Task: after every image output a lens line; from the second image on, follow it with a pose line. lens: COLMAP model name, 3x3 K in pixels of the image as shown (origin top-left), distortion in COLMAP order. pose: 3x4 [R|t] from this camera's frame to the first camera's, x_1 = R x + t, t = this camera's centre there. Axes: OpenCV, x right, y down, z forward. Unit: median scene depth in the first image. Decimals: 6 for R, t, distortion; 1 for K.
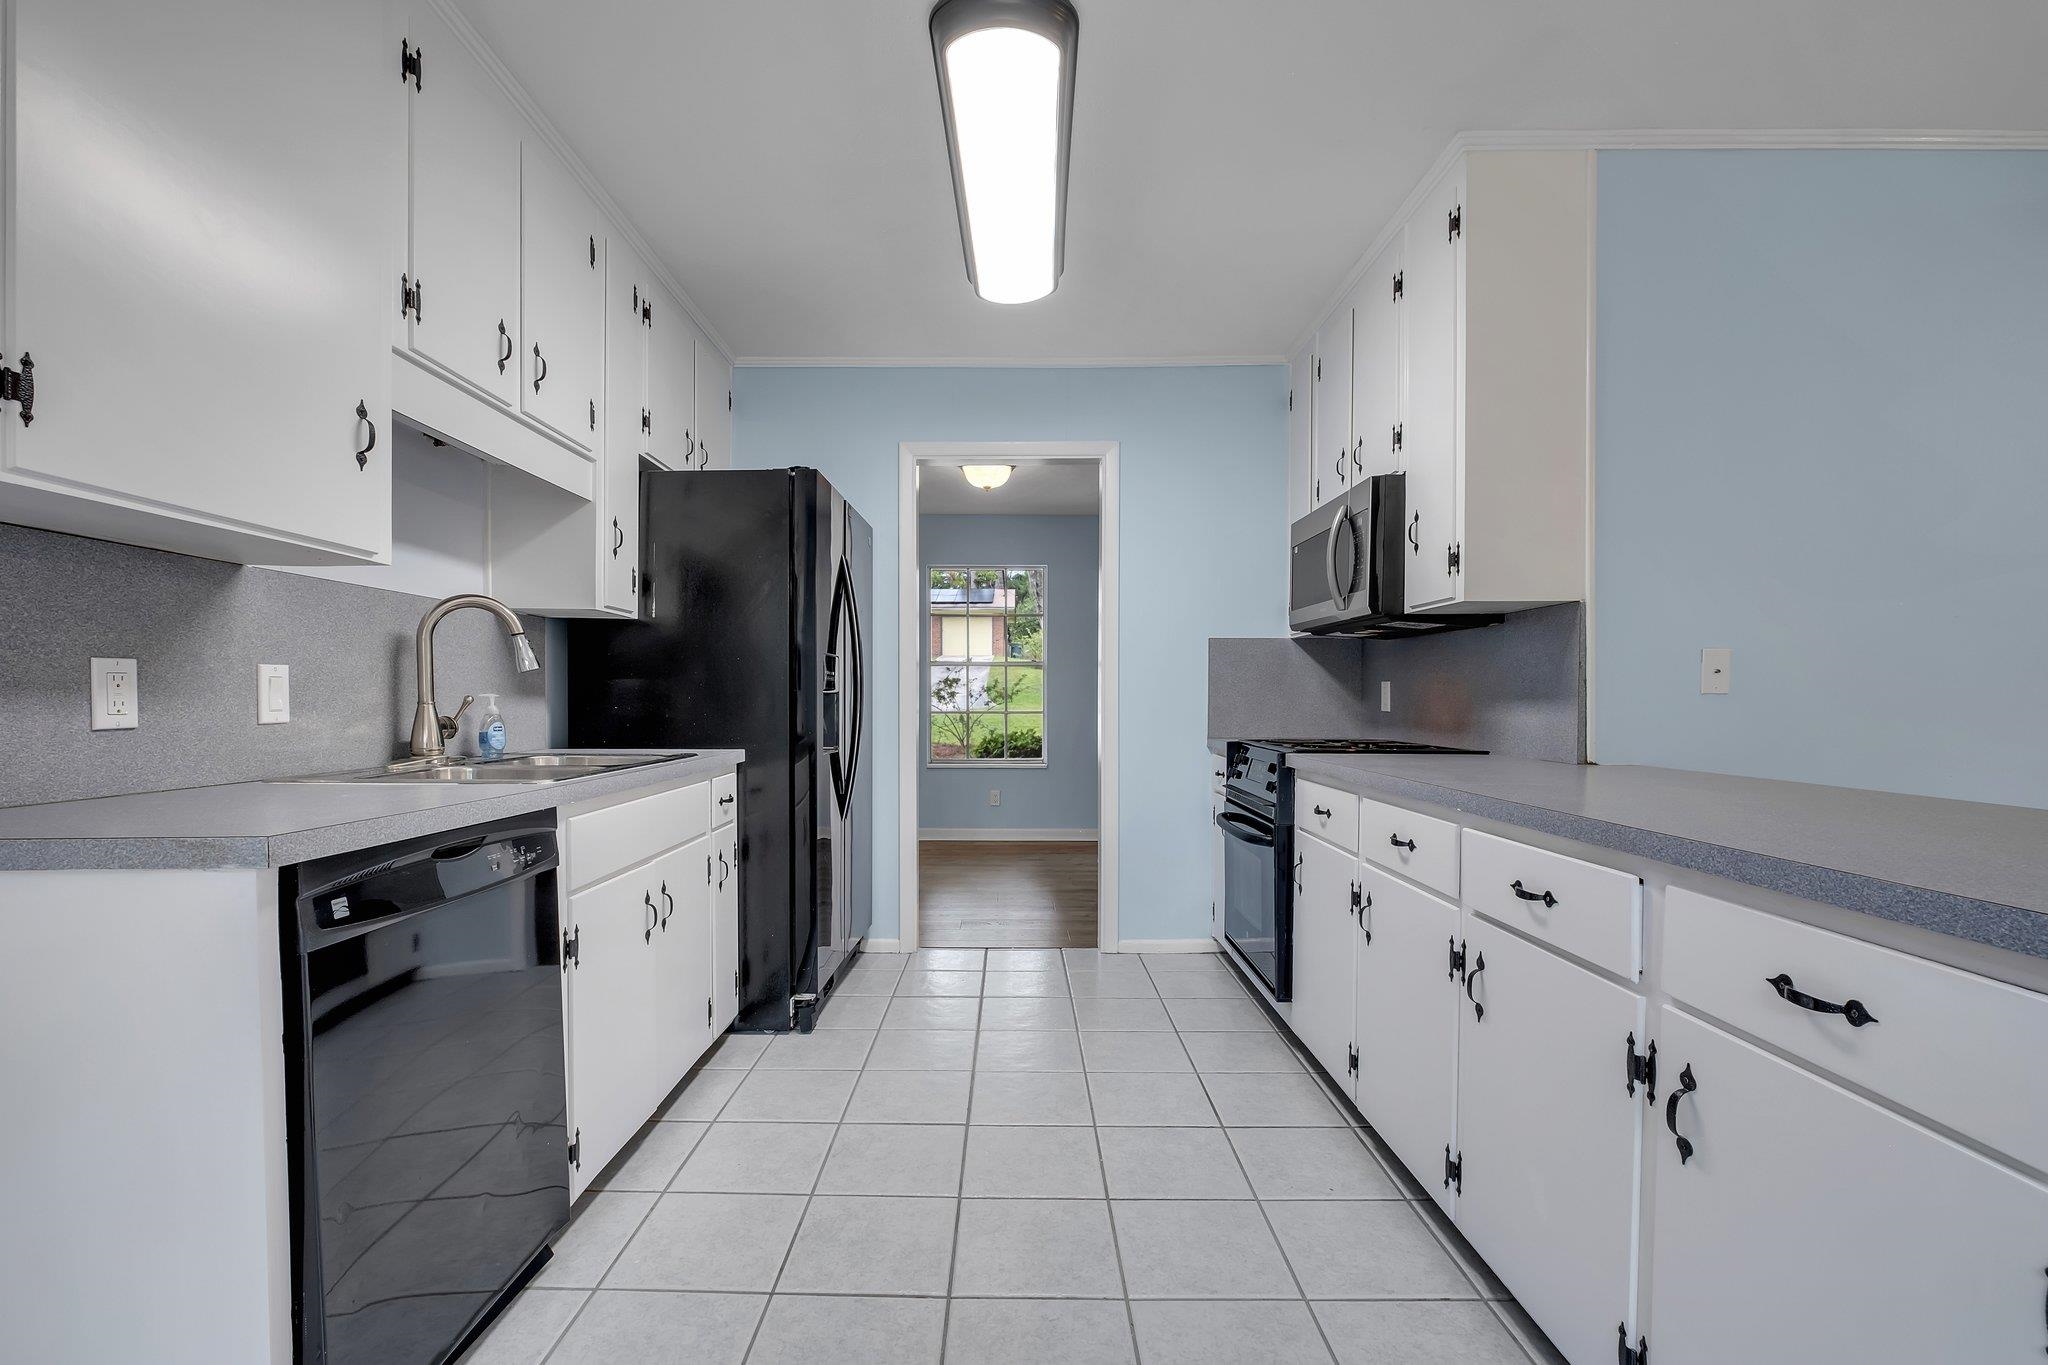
lens RADIAL K [[908.8, 0, 1006.1], [0, 908.8, 710.3], [0, 0, 1]] dist [-0.003801, 0.000467]
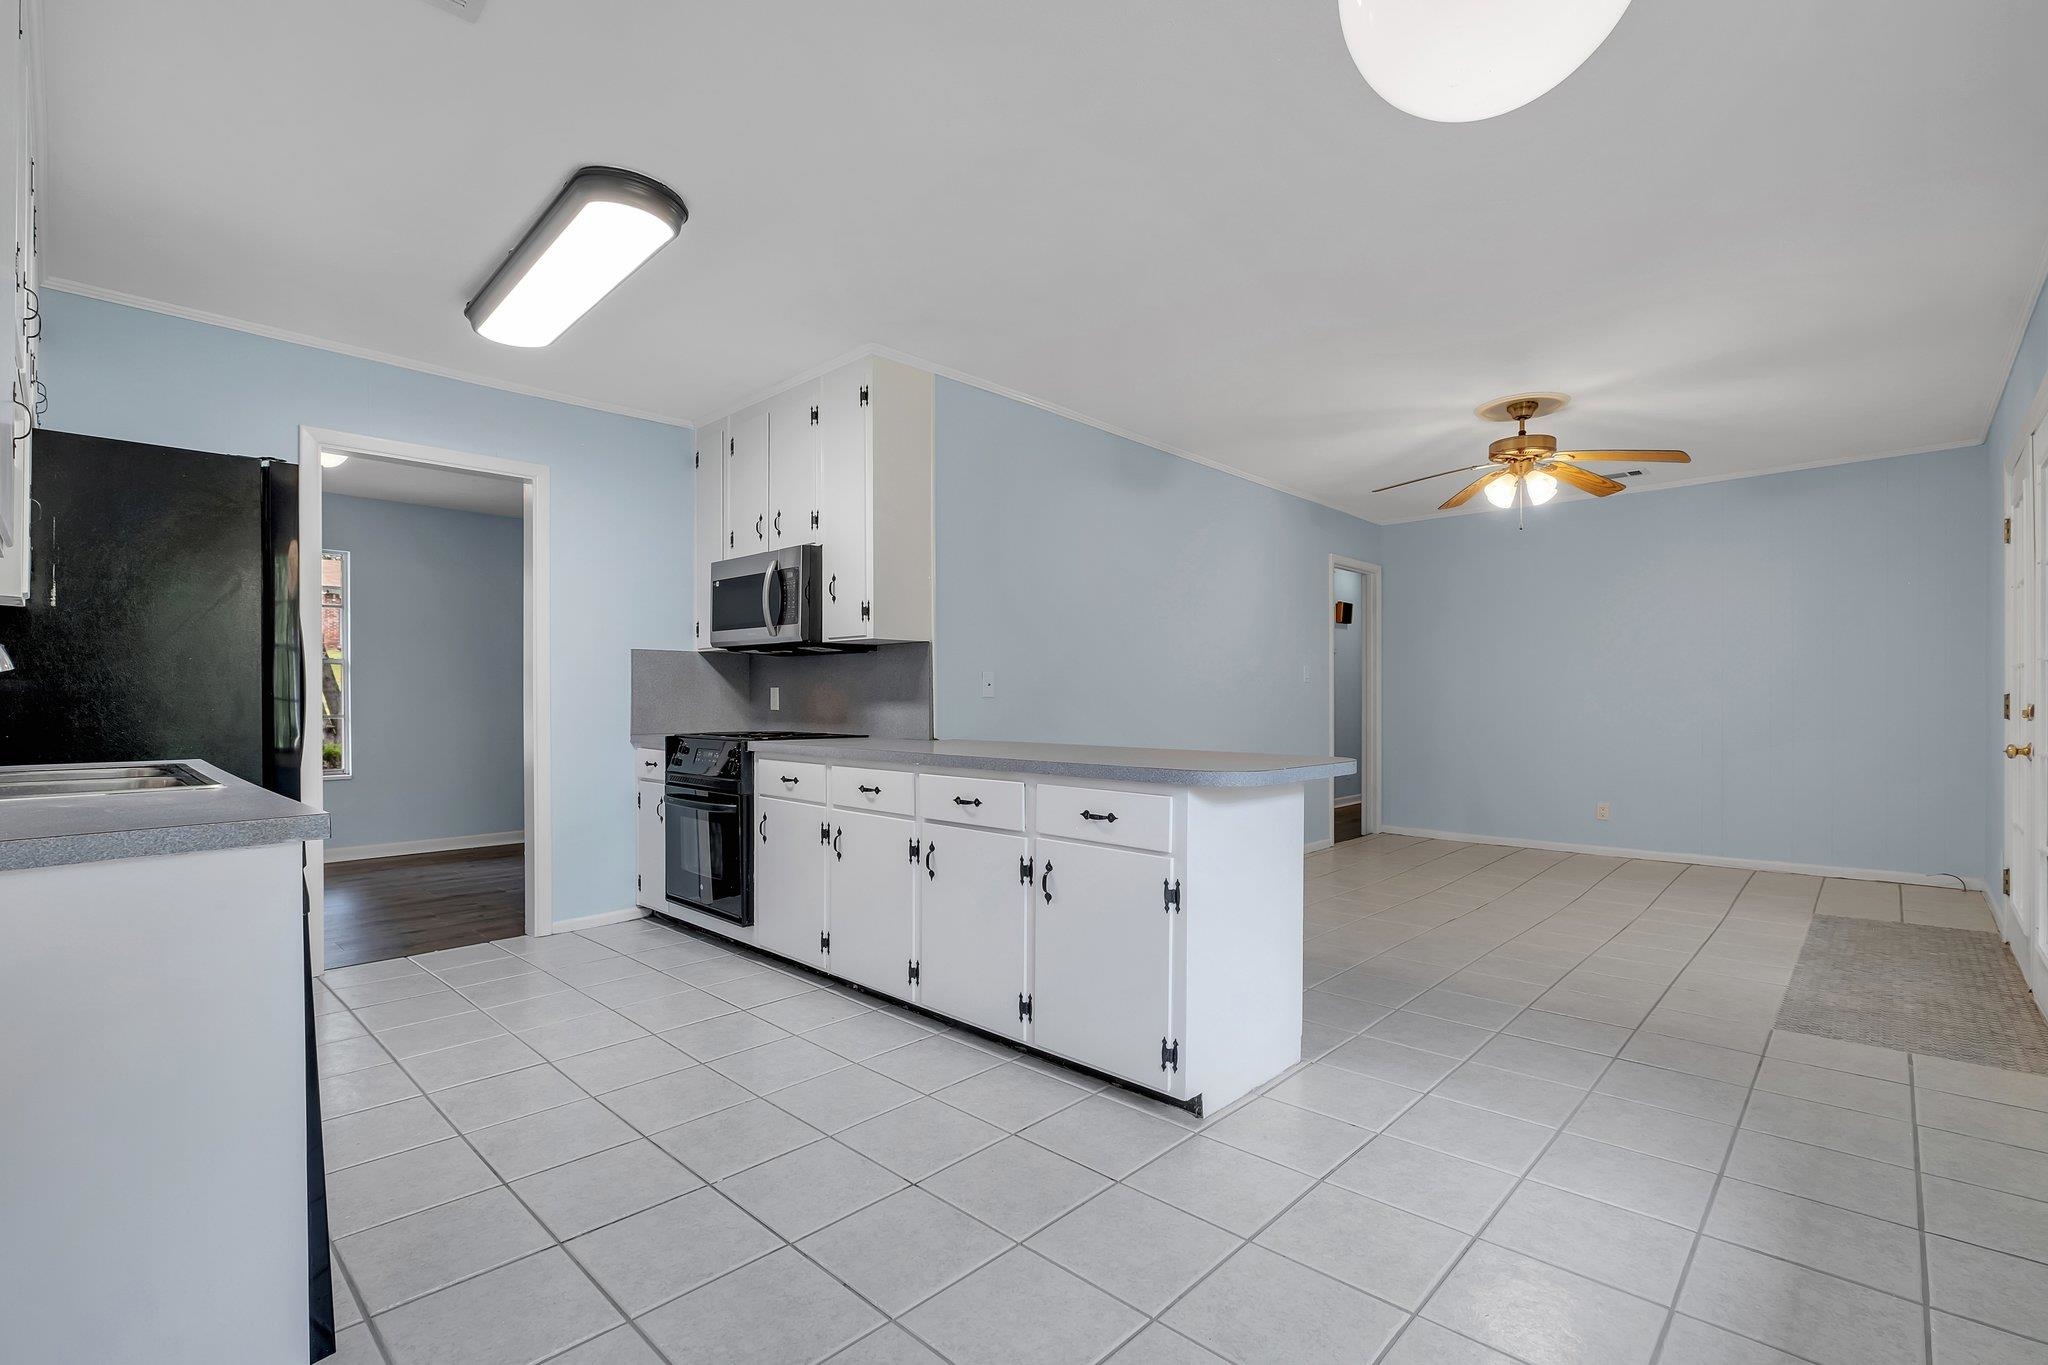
lens RADIAL K [[908.8, 0, 1005.8], [0, 908.8, 689.8], [0, 0, 1]] dist [-0.003801, 0.000467]
pose [[0.688385, 0.005825, 0.725322, -0.416272], [0.011384, 0.999758, -0.018833, 0.000803], [-0.725256, 0.021221, 0.688152, -0.214617]]
